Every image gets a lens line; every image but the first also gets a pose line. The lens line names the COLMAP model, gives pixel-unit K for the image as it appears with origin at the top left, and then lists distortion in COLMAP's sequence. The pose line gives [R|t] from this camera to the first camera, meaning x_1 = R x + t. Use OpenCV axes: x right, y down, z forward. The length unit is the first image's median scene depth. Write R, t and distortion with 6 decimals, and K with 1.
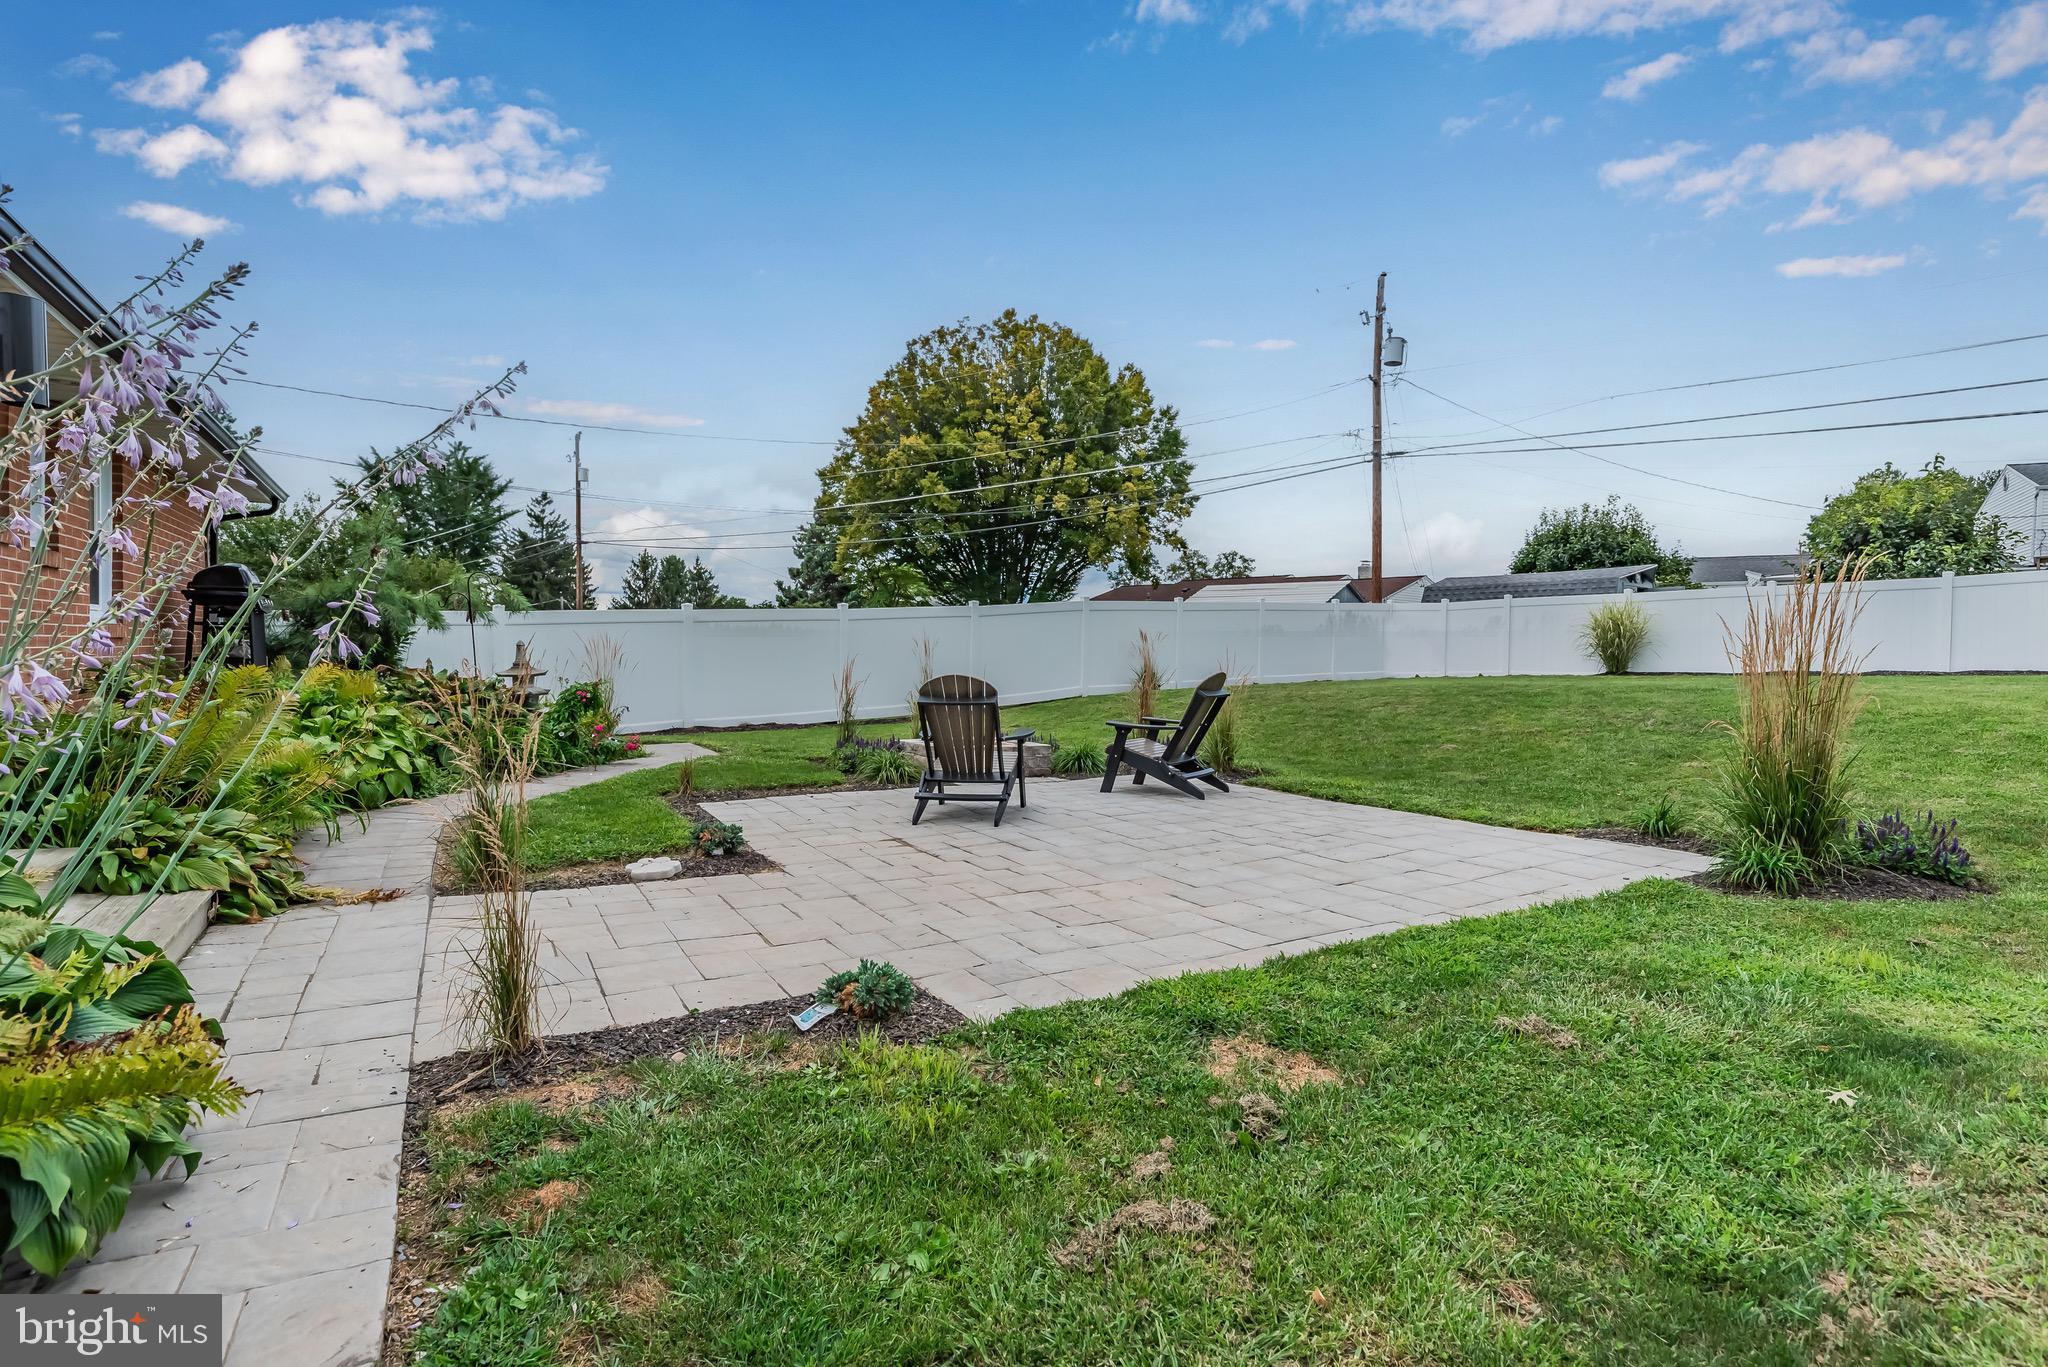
lens RADIAL K [[1008.7, 0, 1027.2], [0, 1008.7, 659.5], [0, 0, 1]] dist [-0.000941, -0.000141]
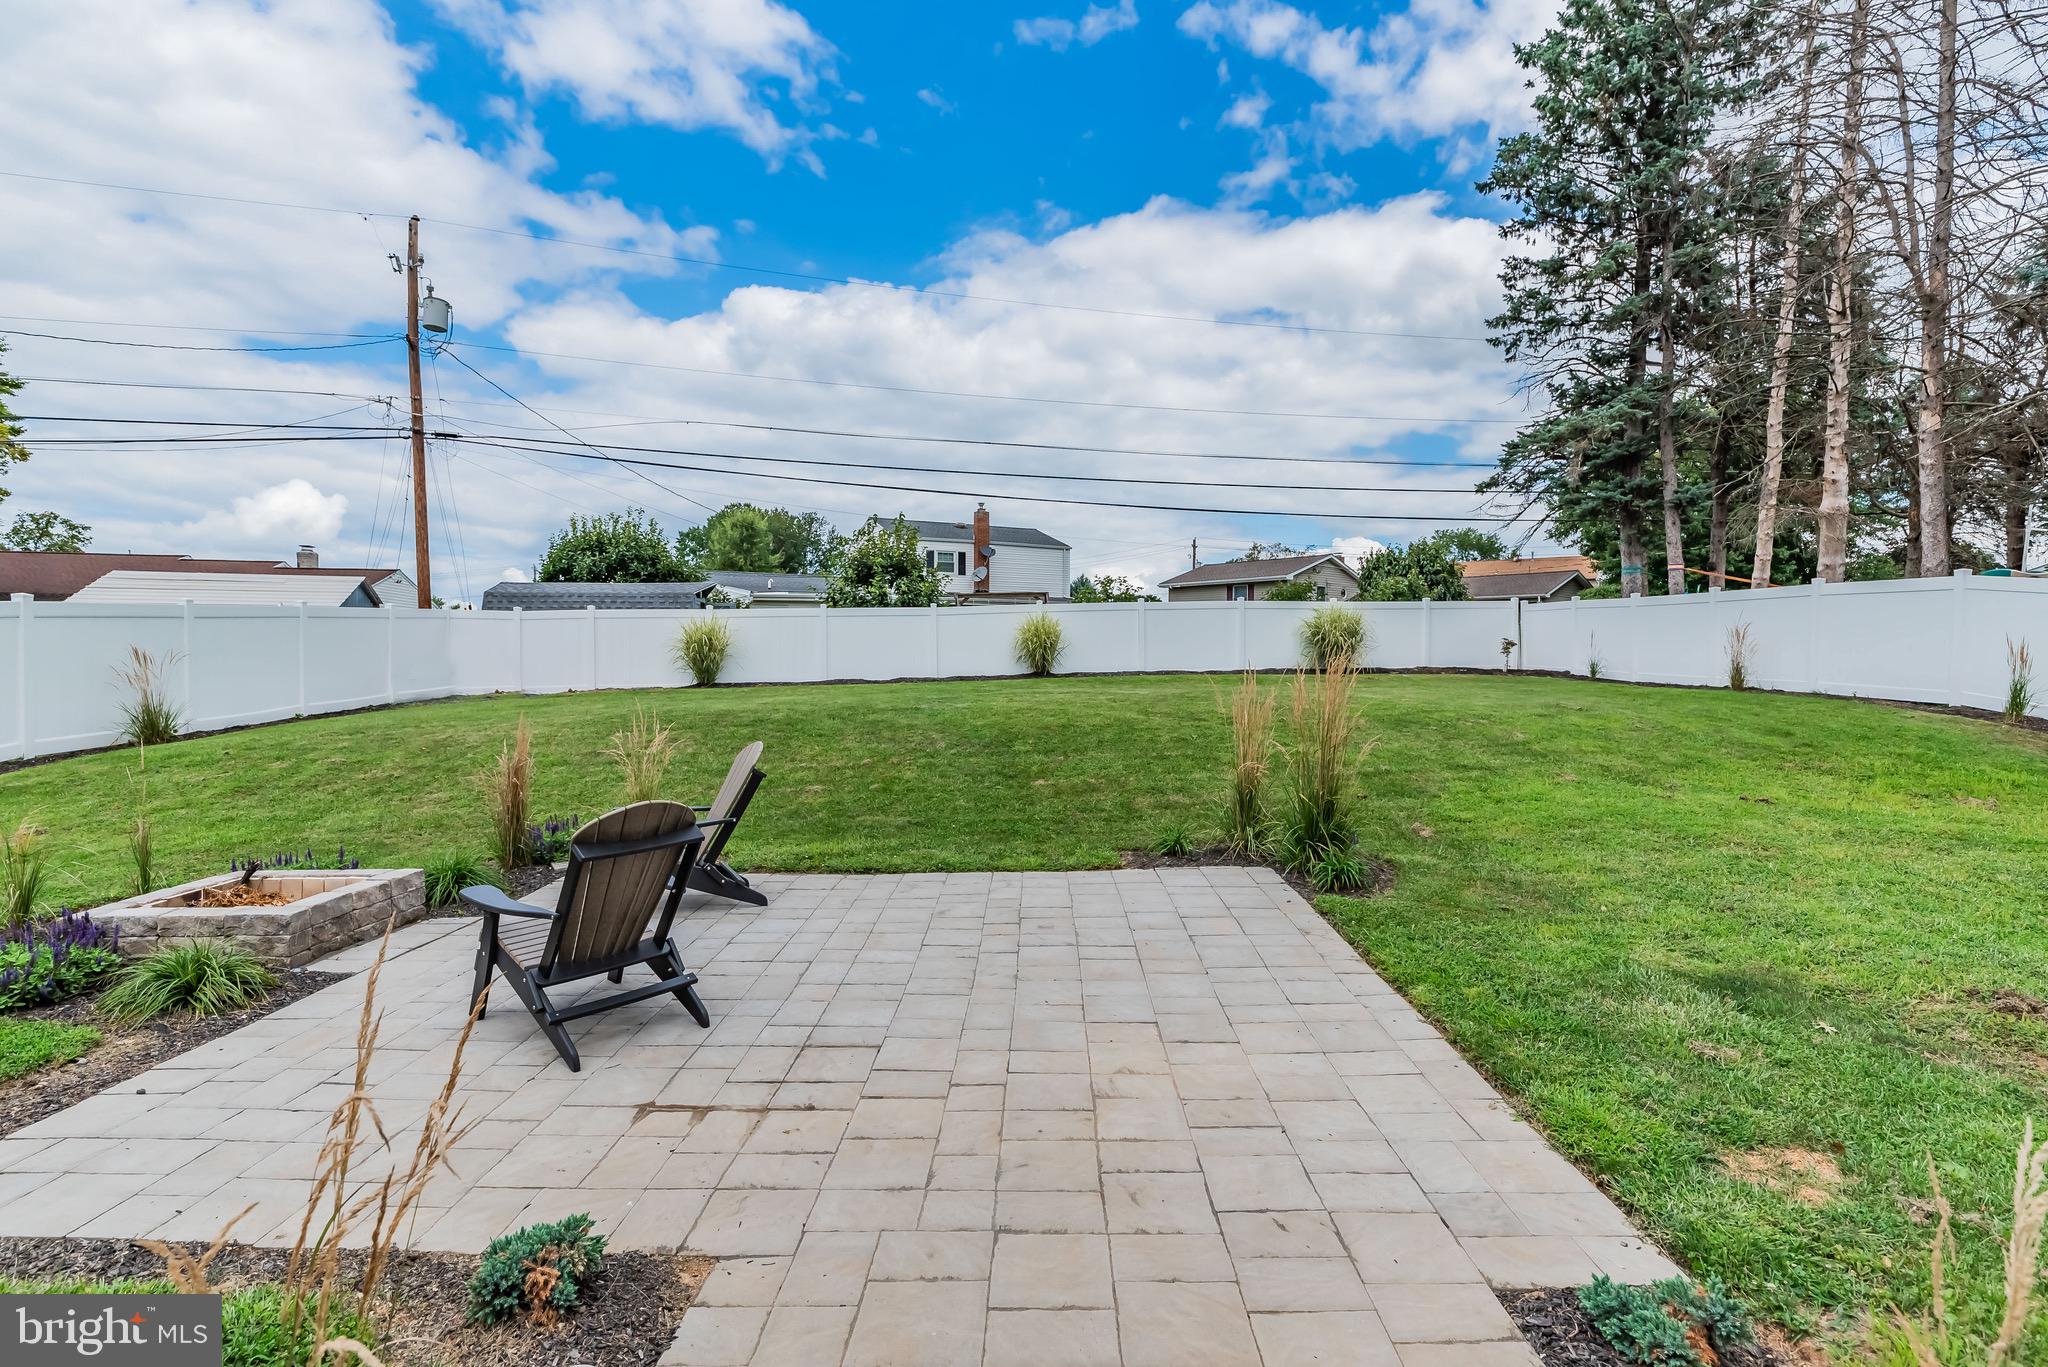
lens RADIAL K [[1006.0, 0, 1049.1], [0, 1006.0, 653.5], [0, 0, 1]] dist [0.001961, 0.000631]
pose [[0.499813, -0.010317, 0.866072, -0.119303], [0.008900, 0.999937, 0.006775, -0.018826], [-0.866087, 0.004321, 0.499874, 0.122689]]
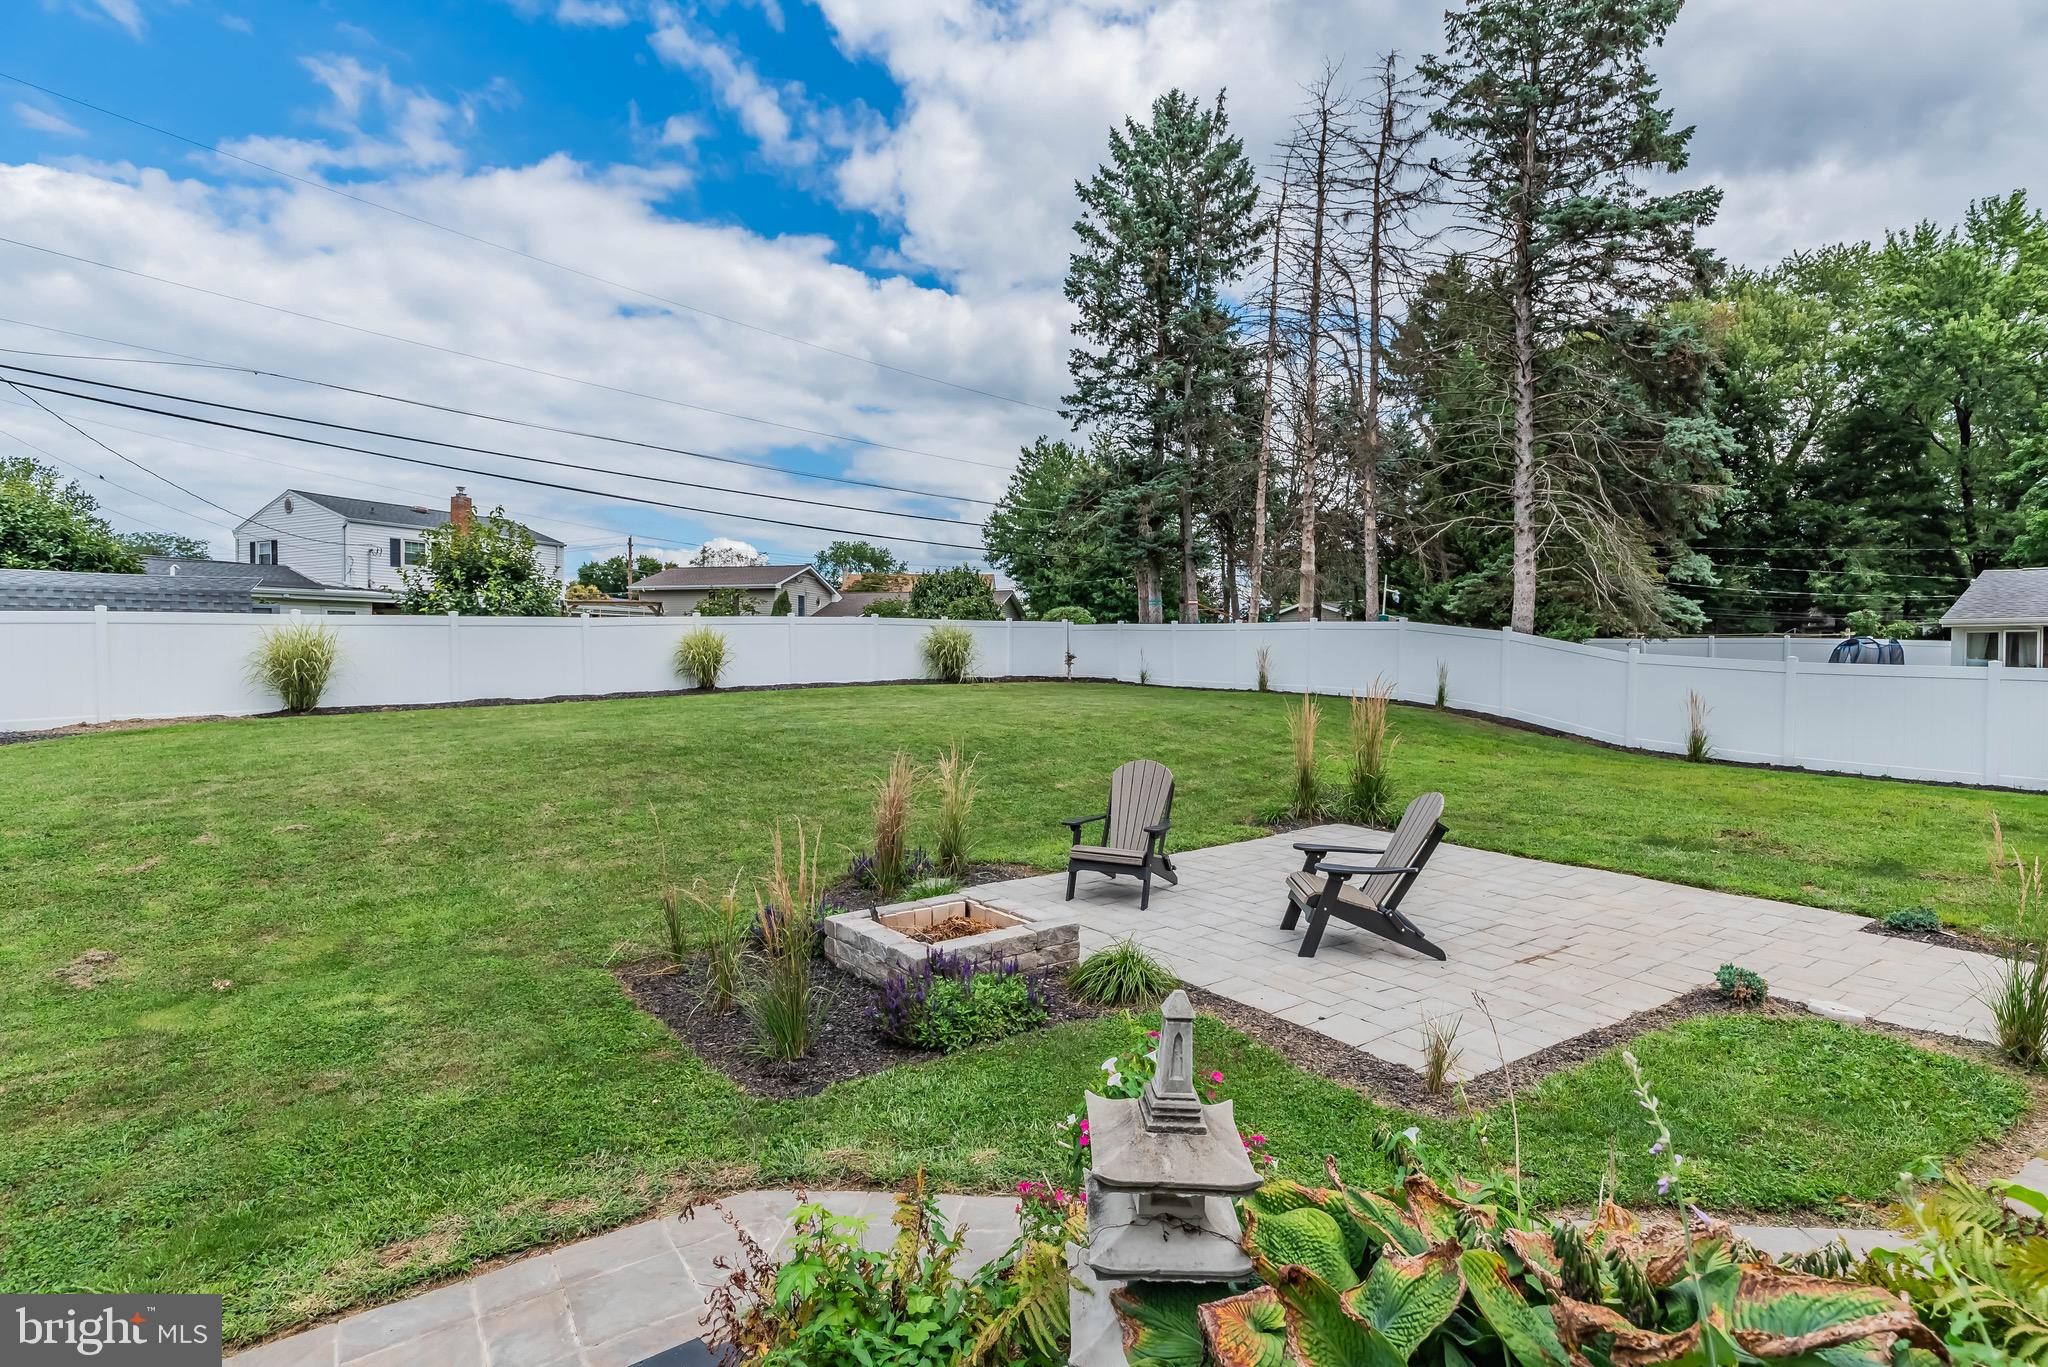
lens RADIAL K [[1006.0, 0, 1049.1], [0, 1006.0, 653.5], [0, 0, 1]] dist [0.001961, 0.000631]
pose [[-0.112656, -0.009554, 0.993588, -0.251172], [0.001752, 0.999950, 0.009814, -0.032883], [-0.993633, 0.002846, -0.112634, 0.370453]]
